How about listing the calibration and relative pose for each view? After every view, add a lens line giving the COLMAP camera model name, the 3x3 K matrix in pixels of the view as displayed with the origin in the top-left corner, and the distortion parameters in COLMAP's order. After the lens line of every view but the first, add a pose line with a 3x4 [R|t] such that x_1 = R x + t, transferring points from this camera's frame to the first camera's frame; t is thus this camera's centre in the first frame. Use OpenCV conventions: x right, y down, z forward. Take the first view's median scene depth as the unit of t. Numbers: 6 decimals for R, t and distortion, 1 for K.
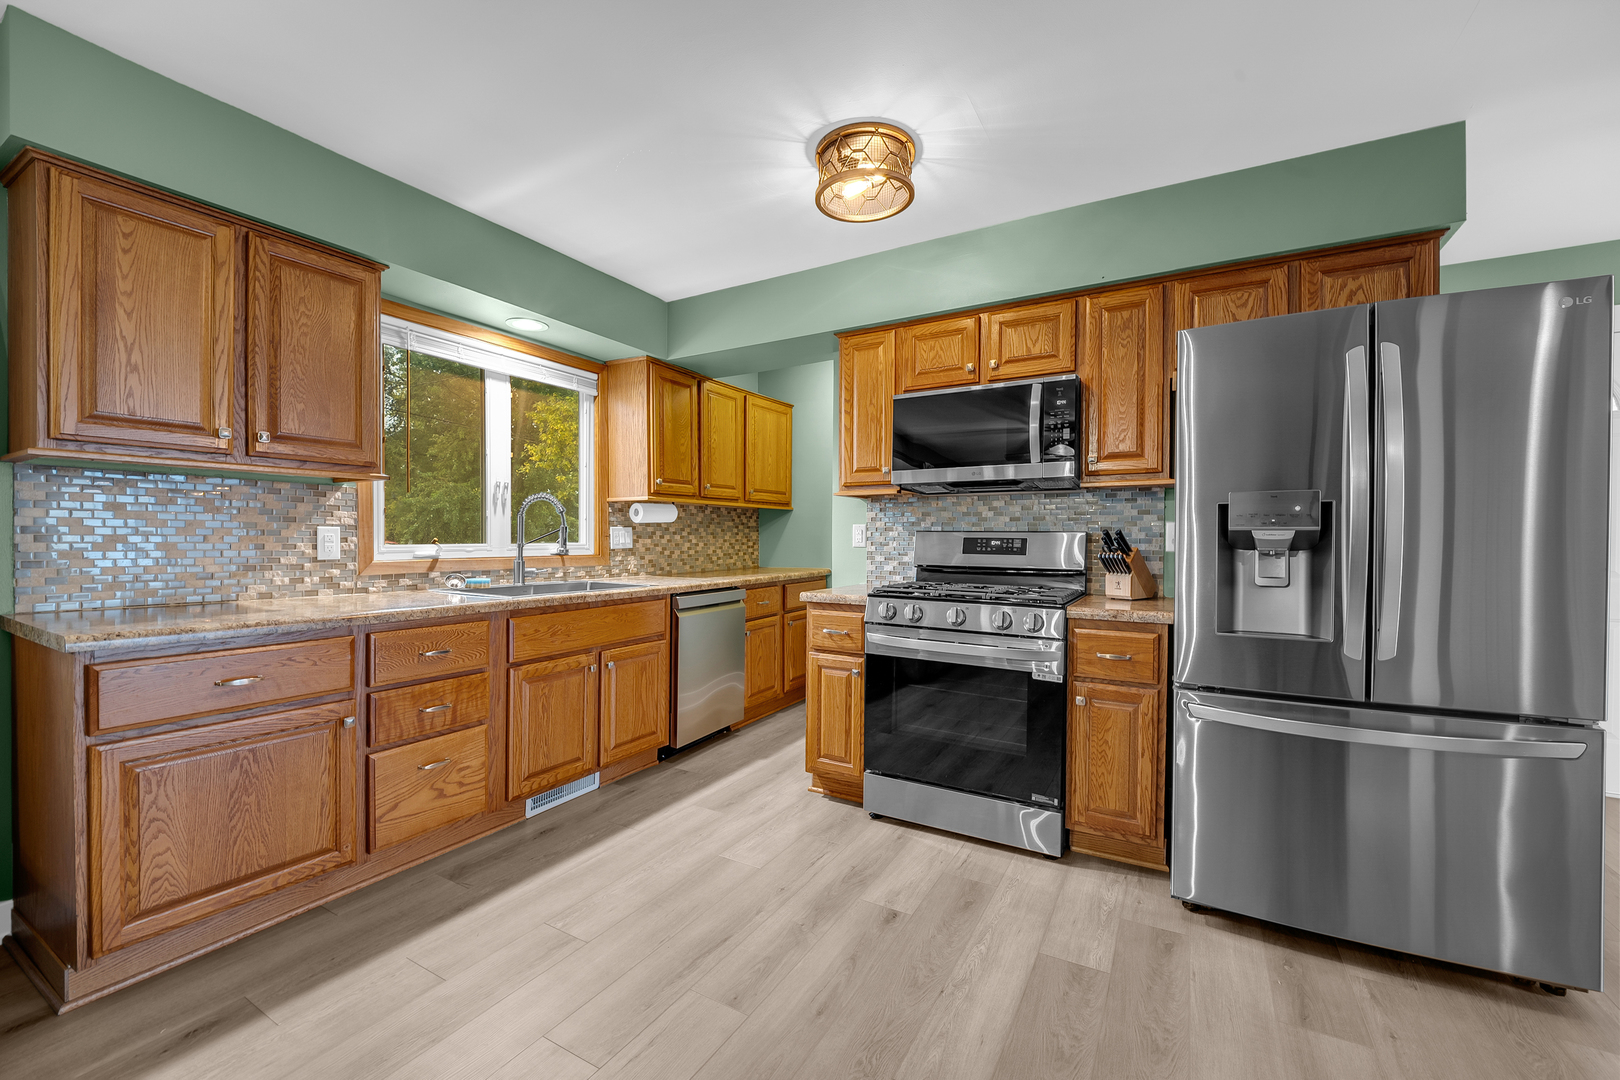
lens RADIAL K [[664.1, 0, 789.5], [0, 664.1, 543.0], [0, 0, 1]] dist [-0.010920, -0.003898]
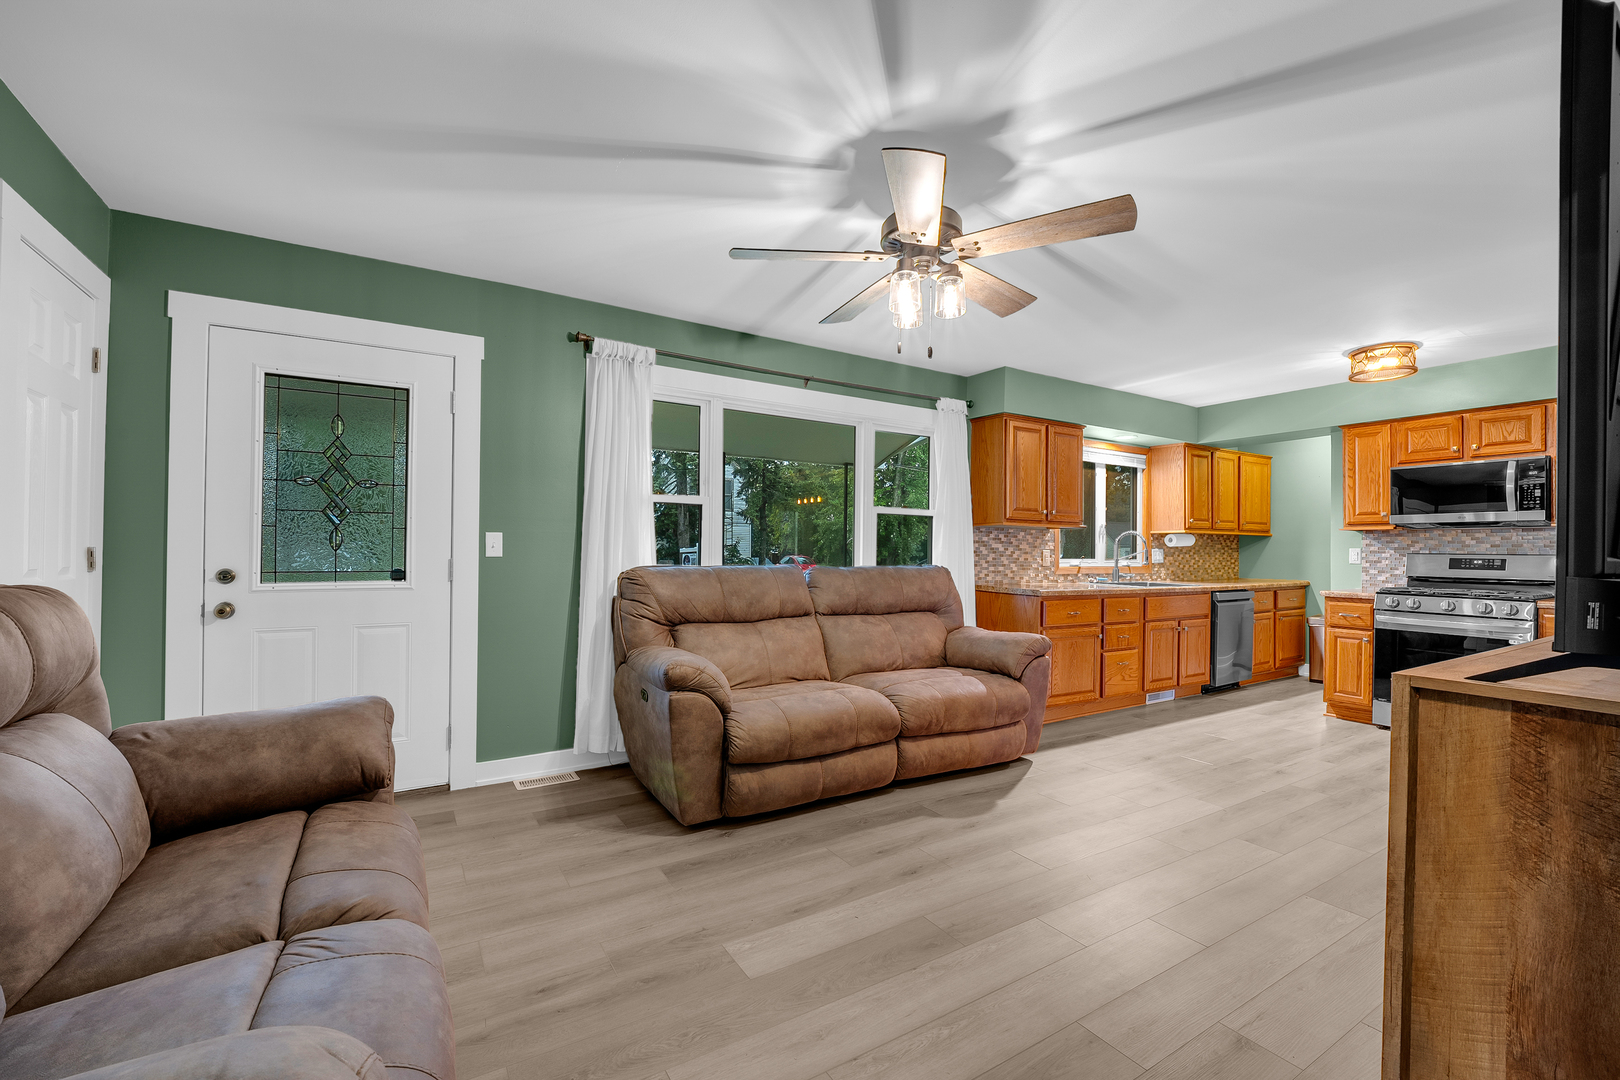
lens RADIAL K [[664.1, 0, 788.1], [0, 664.1, 541.3], [0, 0, 1]] dist [-0.010920, -0.003898]
pose [[0.874600, -0.002092, -0.484840, -0.355388], [-0.011080, 0.999643, -0.024300, 0.006553], [0.484718, 0.026625, 0.874265, -1.099228]]
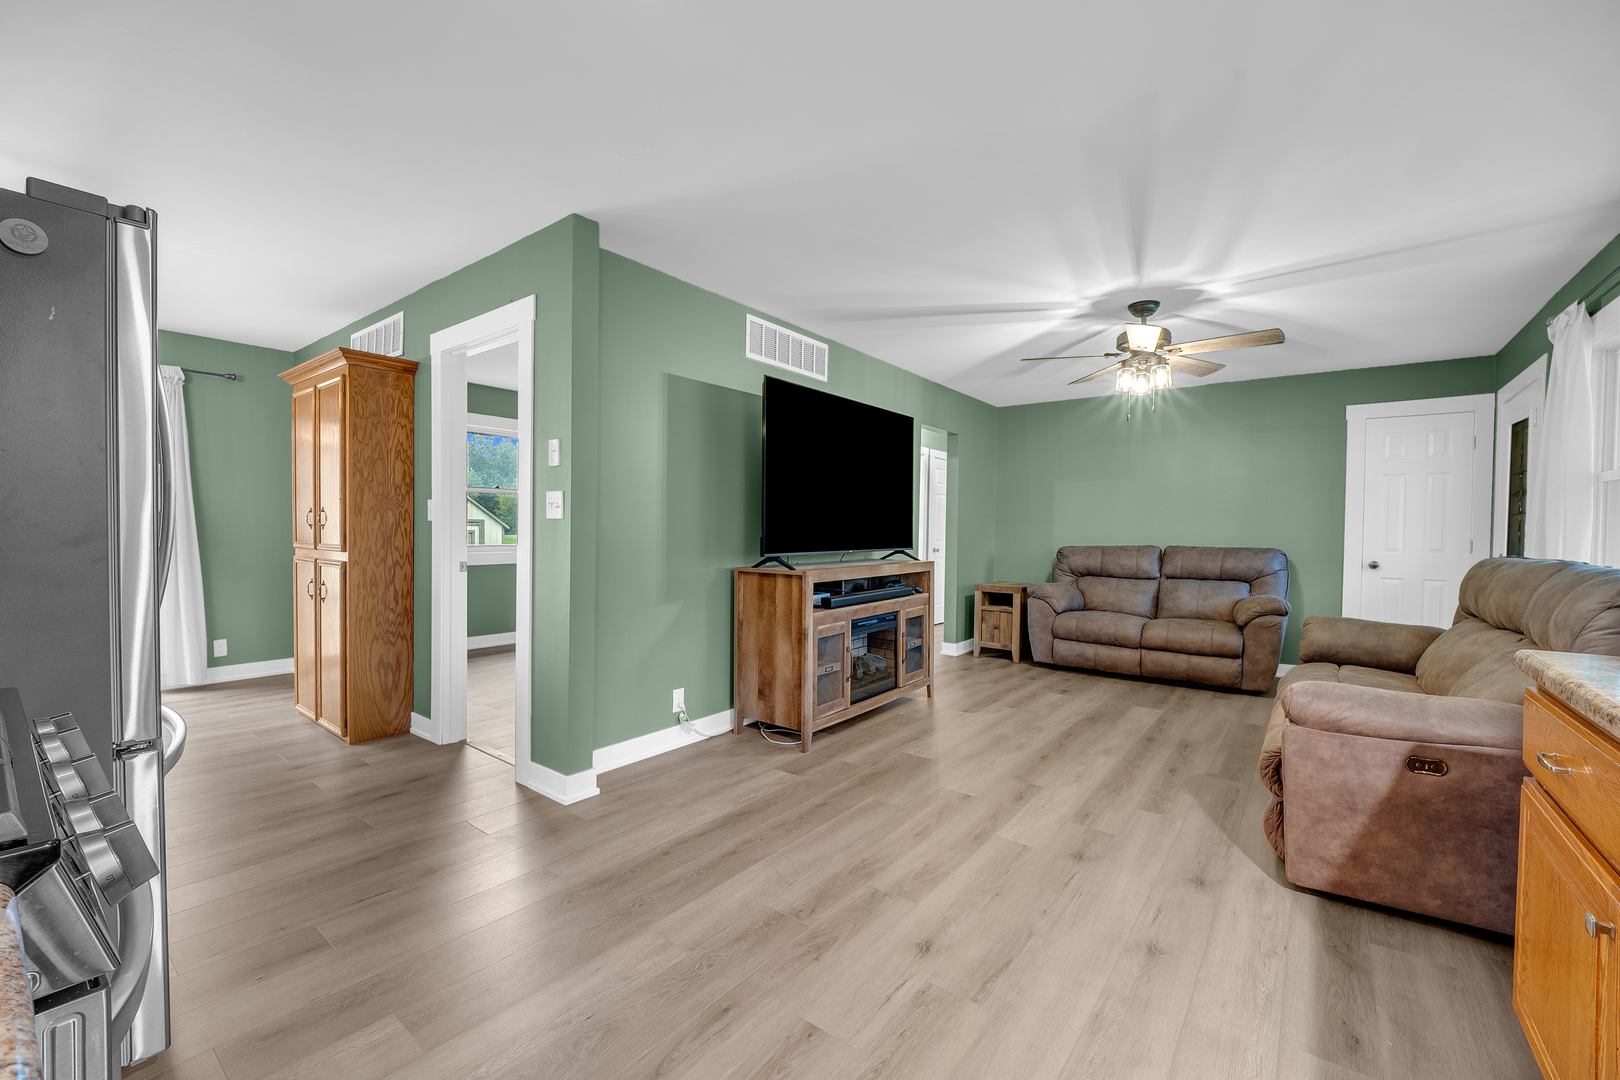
lens RADIAL K [[664.1, 0, 786.1], [0, 664.1, 541.1], [0, 0, 1]] dist [-0.010920, -0.003898]
pose [[-0.988999, -0.021384, 0.146370, -0.097701], [-0.017645, 0.999485, 0.026794, -0.011029], [-0.146868, 0.023916, -0.988867, 1.103826]]
